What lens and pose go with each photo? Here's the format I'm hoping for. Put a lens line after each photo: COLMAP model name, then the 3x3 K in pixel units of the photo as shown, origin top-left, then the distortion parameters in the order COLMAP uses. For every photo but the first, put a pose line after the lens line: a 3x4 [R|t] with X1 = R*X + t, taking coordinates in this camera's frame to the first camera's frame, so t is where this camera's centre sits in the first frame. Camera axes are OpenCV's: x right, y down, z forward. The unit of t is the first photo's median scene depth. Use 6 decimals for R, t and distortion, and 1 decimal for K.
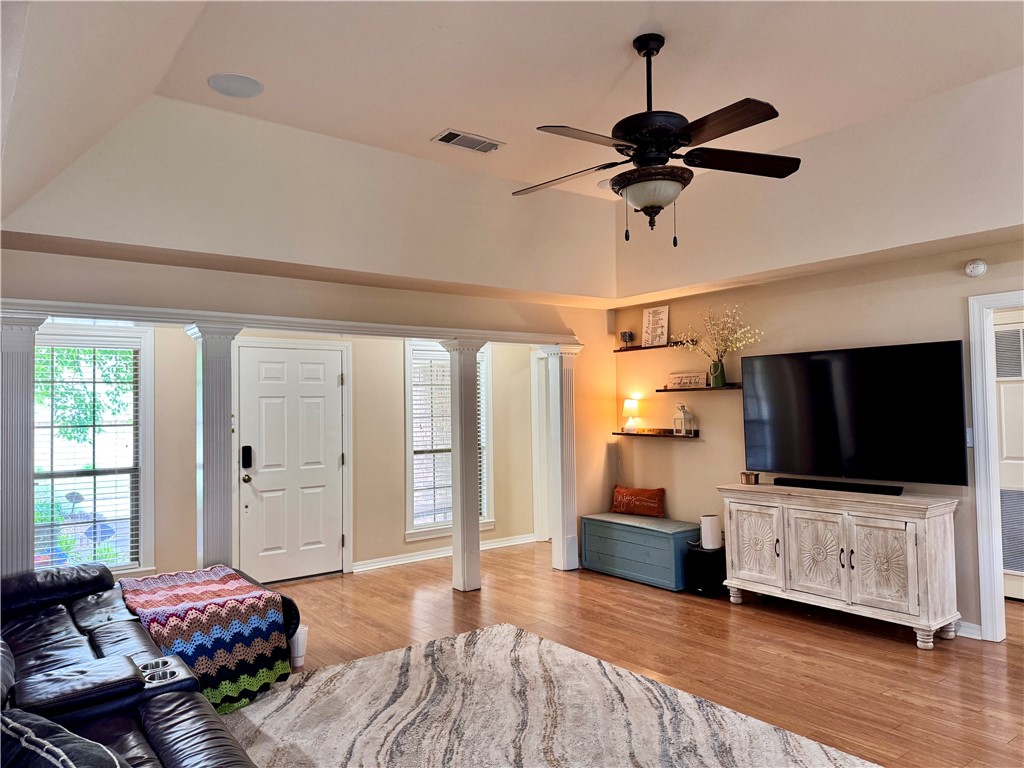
lens RADIAL K [[717.6, 0, 514.9], [0, 717.6, 384.2], [0, 0, 1]] dist [0.158277, -0.215224]
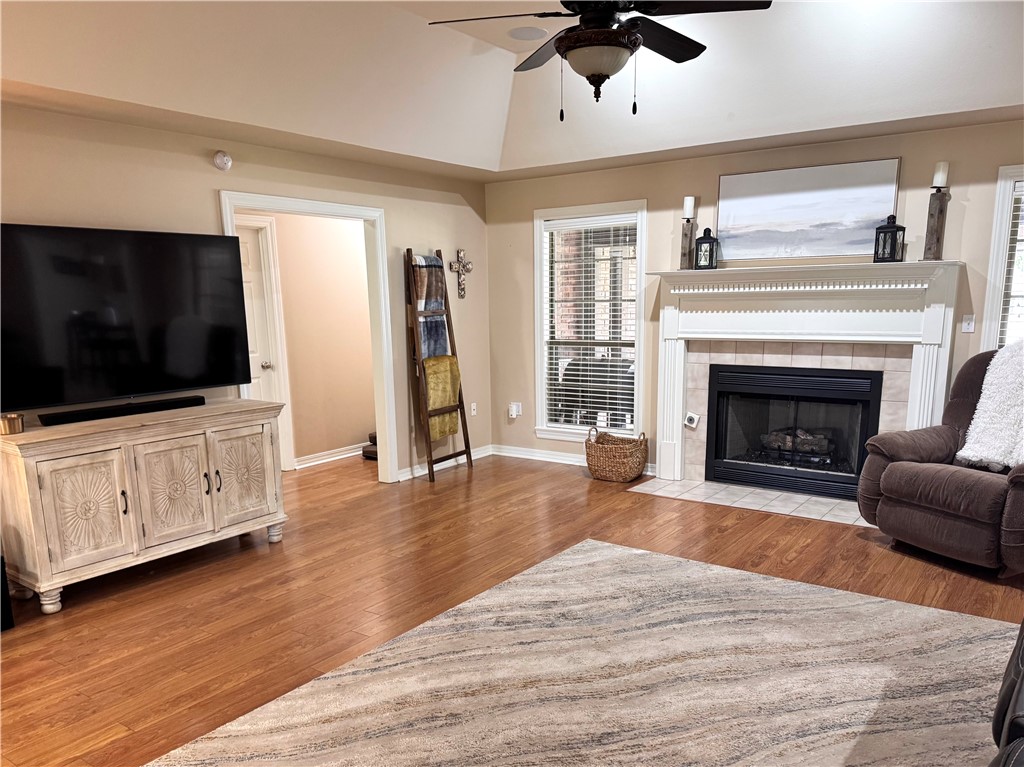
lens RADIAL K [[792.6, 0, 510.8], [0, 792.6, 462.2], [0, 0, 1]] dist [0.058824, -0.074454]
pose [[-0.286374, -0.179814, 0.941093, -0.490385], [-0.009381, 0.982710, 0.184911, 0.031274], [-0.958072, 0.044125, -0.283110, 0.839816]]
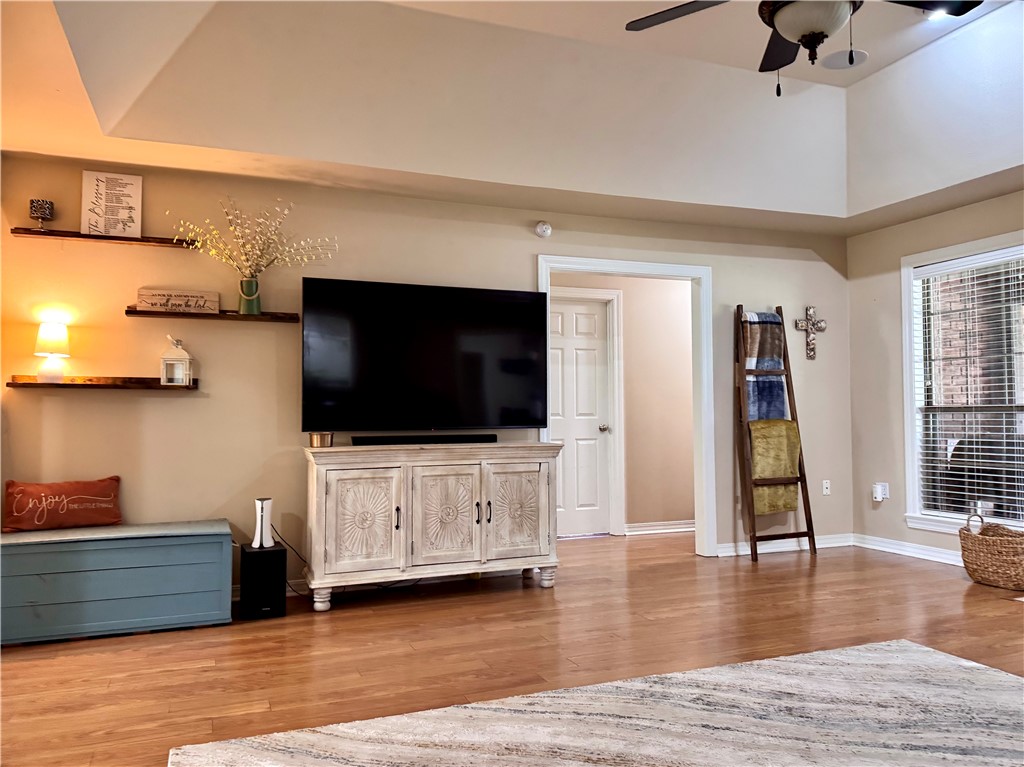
lens RADIAL K [[784.4, 0, 512.0], [0, 784.4, 383.5], [0, 0, 1]] dist [0.193916, -0.317403]
pose [[0.279864, 0.055319, 0.958445, -0.434294], [-0.030820, 0.998342, -0.048623, 0.112718], [-0.959545, -0.015931, 0.281105, 0.629190]]
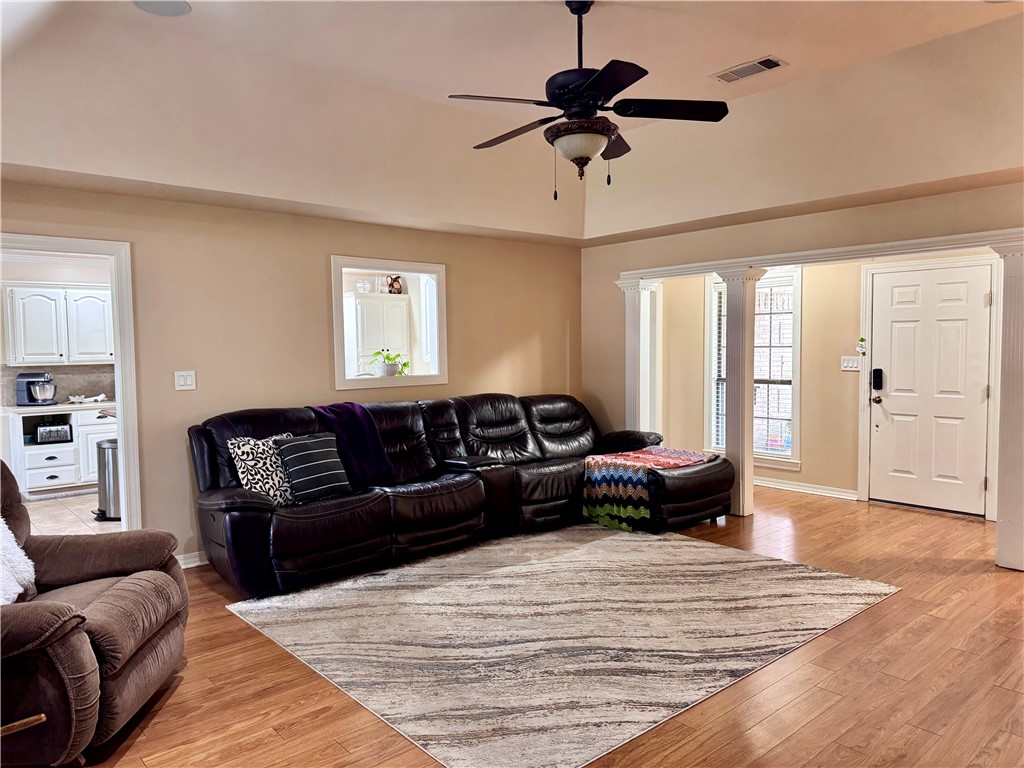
lens RADIAL K [[717.6, 0, 514.9], [0, 717.6, 384.2], [0, 0, 1]] dist [0.158277, -0.215224]
pose [[0.073012, 0.072550, -0.994689, 0.764232], [0.044713, 0.996110, 0.075935, 0.003409], [0.996328, -0.050019, 0.069484, 0.479228]]
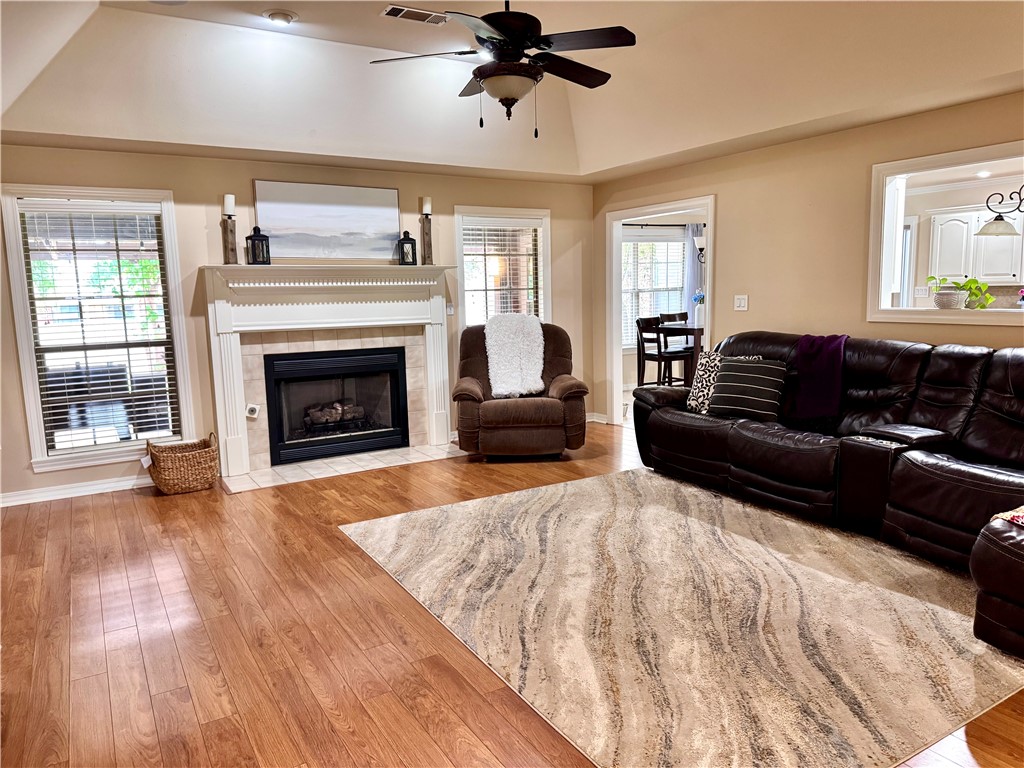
lens RADIAL K [[717.6, 0, 514.9], [0, 717.6, 384.2], [0, 0, 1]] dist [0.158277, -0.215224]
pose [[-0.993501, 0.025610, 0.110903, 0.037481], [0.036793, 0.994307, 0.099998, 0.050100], [-0.107711, 0.103429, -0.988788, 1.288904]]
